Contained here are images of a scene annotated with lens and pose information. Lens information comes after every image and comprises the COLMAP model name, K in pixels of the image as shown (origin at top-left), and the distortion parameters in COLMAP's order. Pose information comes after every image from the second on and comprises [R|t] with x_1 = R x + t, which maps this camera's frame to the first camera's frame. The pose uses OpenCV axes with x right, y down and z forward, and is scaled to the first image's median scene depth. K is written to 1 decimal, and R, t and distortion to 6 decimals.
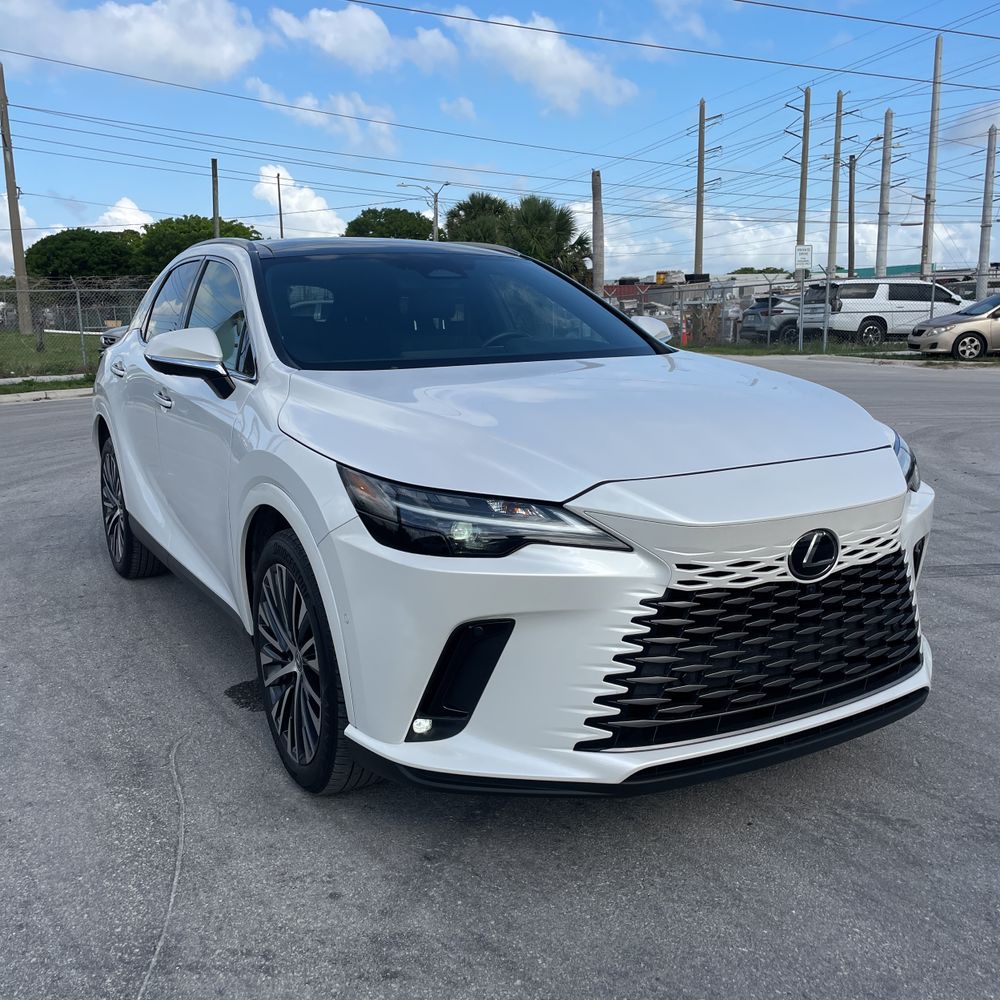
lens RADIAL K [[1006.7, 0, 491.9], [0, 1006.7, 491.7], [0, 0, 1]] dist [0.064853, -0.088269]
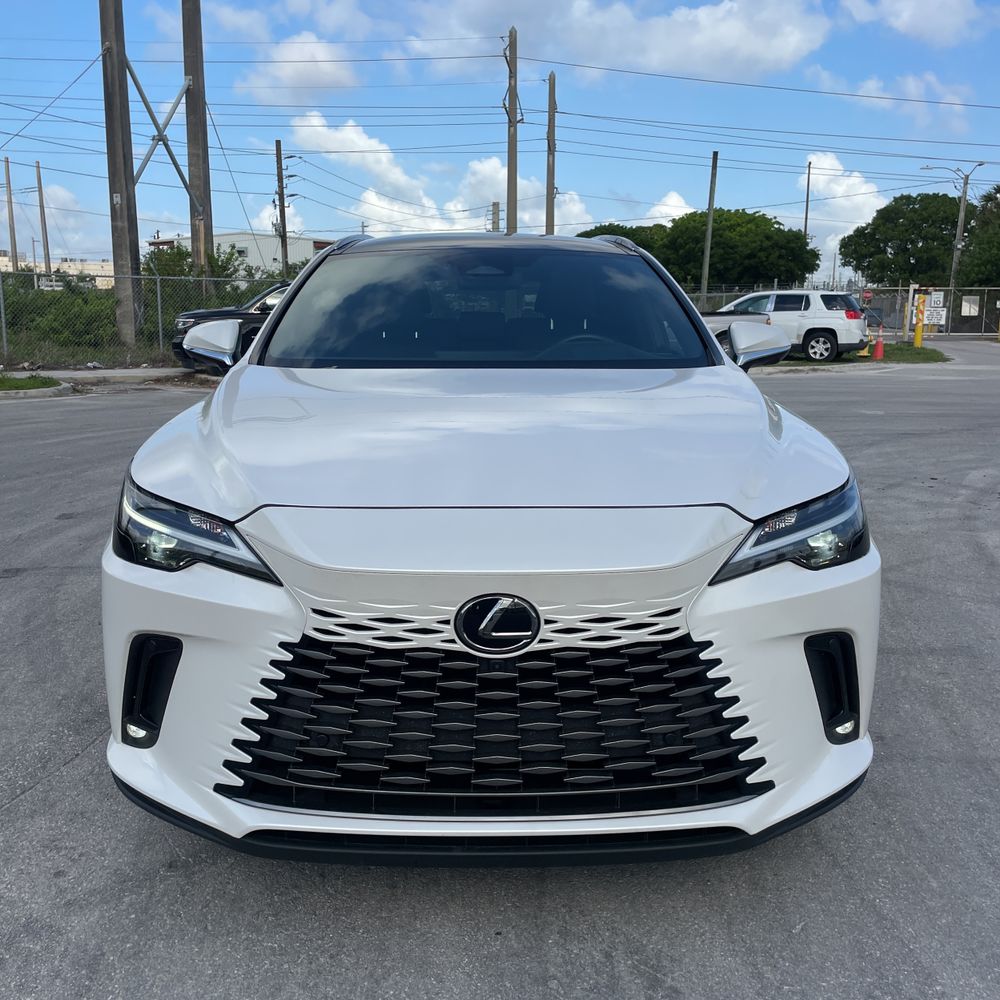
lens RADIAL K [[1014.2, 0, 490.5], [0, 1014.2, 485.8], [0, 0, 1]] dist [0.072545, -0.099534]
pose [[0.878554, 0.103605, -0.466272, 0.673159], [-0.103440, 0.994295, 0.026028, -0.068263], [0.466309, 0.025364, 0.884258, 0.268939]]
